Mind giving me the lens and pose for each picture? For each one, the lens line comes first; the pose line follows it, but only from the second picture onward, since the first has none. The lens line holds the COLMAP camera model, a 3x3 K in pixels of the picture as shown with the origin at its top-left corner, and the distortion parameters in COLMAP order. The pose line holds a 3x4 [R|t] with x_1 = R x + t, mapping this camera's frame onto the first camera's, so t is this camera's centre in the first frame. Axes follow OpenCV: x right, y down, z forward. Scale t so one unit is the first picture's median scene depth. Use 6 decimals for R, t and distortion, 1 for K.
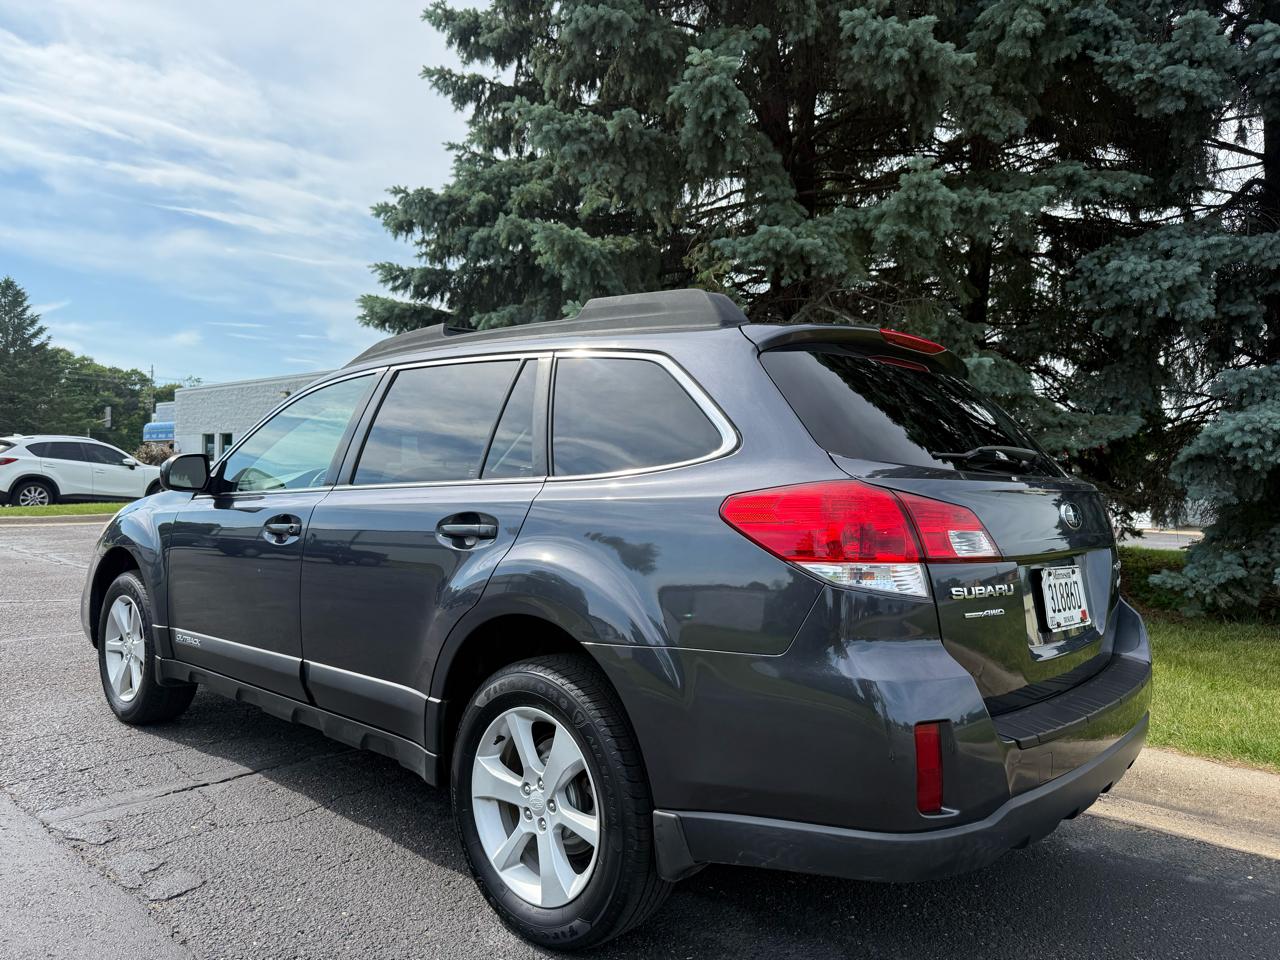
lens RADIAL K [[900.8, 0, 633.5], [0, 900.8, 489.8], [0, 0, 1]] dist [0.017929, -0.022540]
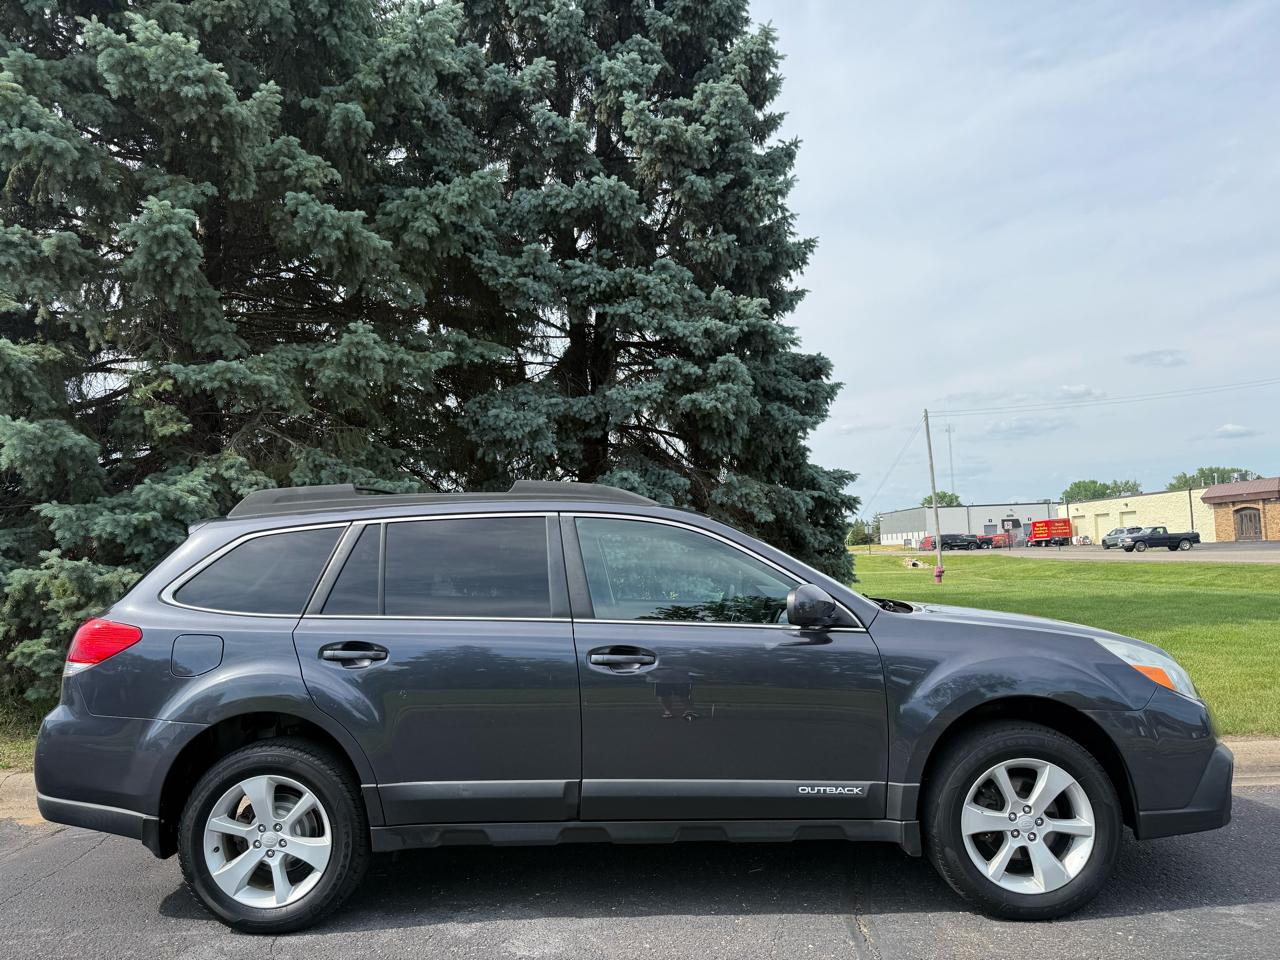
lens RADIAL K [[893.4, 0, 684.0], [0, 893.4, 497.1], [0, 0, 1]] dist [-0.011324, -0.010821]
pose [[0.730483, -0.004139, 0.682918, -0.180575], [0.059978, 0.996507, -0.058116, -0.026229], [-0.680292, 0.083413, 0.728179, -0.167721]]
